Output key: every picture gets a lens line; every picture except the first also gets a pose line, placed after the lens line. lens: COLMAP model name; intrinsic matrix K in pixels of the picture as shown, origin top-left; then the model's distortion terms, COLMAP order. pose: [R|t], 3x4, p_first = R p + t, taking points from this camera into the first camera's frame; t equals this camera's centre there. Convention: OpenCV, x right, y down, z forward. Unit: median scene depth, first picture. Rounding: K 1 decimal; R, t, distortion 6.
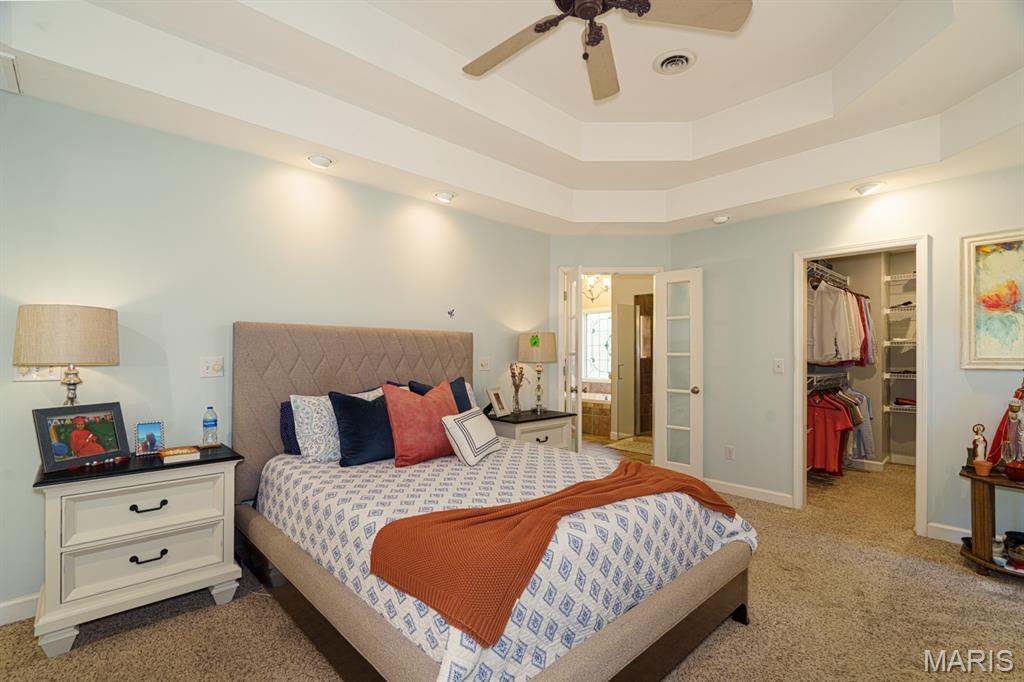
lens RADIAL K [[475.9, 0, 513.0], [0, 475.9, 347.4], [0, 0, 1]] dist [0.003928, 0.000871]
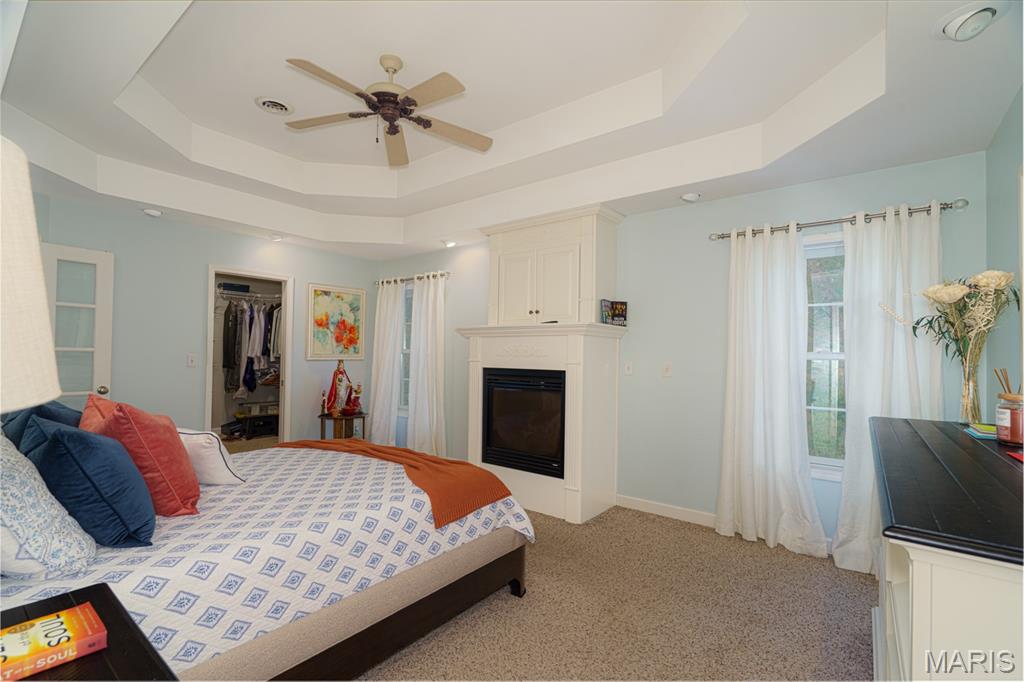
lens RADIAL K [[475.9, 0, 511.7], [0, 475.9, 343.8], [0, 0, 1]] dist [0.003928, 0.000871]
pose [[-0.150600, 0.012688, 0.988513, -0.877870], [-0.029369, 0.999419, -0.017302, -0.005120], [-0.988158, -0.031637, -0.150140, 0.551645]]
